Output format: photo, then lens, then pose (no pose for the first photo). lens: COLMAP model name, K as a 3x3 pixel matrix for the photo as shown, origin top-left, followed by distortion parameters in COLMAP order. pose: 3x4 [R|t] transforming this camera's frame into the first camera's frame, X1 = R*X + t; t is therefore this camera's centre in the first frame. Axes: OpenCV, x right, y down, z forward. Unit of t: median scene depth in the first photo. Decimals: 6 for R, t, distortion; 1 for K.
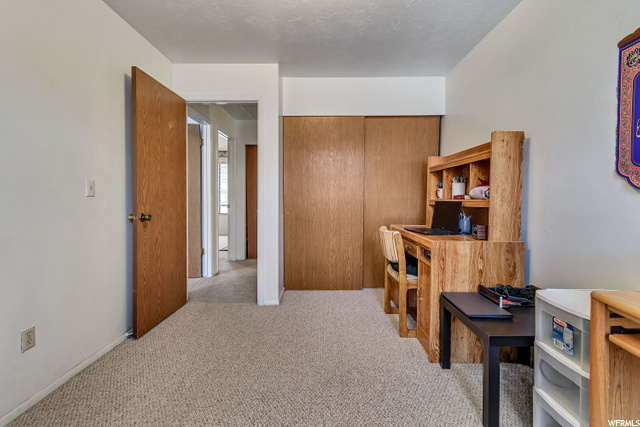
lens RADIAL K [[290.5, 0, 318.2], [0, 290.5, 205.3], [0, 0, 1]] dist [0.000353, 0.000091]
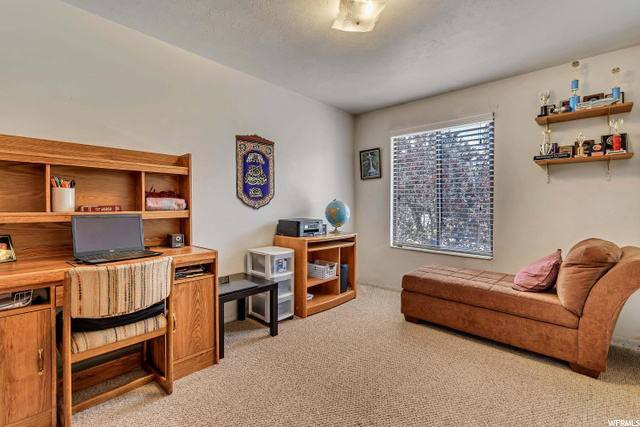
lens RADIAL K [[290.5, 0, 318.2], [0, 290.5, 205.3], [0, 0, 1]] dist [0.000353, 0.000091]
pose [[-0.732143, -0.005810, 0.681126, -0.883535], [0.012408, 0.999684, 0.021865, -0.089927], [-0.681038, 0.024460, -0.731839, 2.205059]]
